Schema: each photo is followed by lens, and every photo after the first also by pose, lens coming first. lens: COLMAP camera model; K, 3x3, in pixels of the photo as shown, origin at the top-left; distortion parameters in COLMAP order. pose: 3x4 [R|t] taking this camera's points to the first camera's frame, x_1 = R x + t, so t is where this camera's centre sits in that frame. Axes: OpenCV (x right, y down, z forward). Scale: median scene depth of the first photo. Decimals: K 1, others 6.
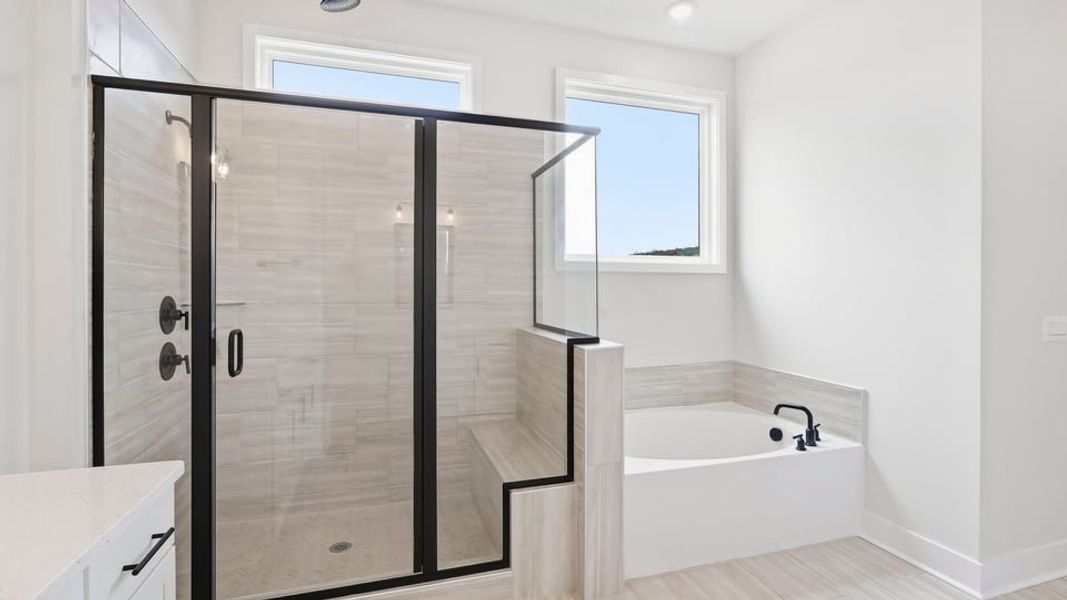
lens RADIAL K [[485.0, 0, 534.9], [0, 485.0, 293.9], [0, 0, 1]] dist [-0.007737, 0.000516]
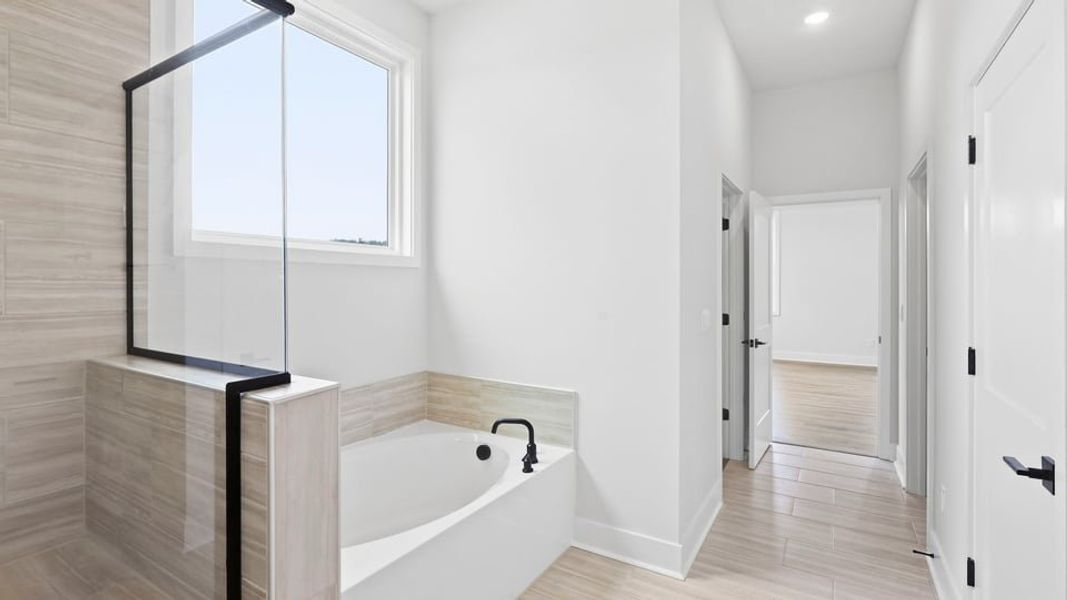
lens RADIAL K [[485.0, 0, 524.8], [0, 485.0, 284.7], [0, 0, 1]] dist [-0.007737, 0.000516]
pose [[0.750431, 0.001723, 0.660946, -0.029785], [0.004219, 0.999964, -0.007397, -0.007534], [-0.660935, 0.008340, 0.750397, 0.315431]]
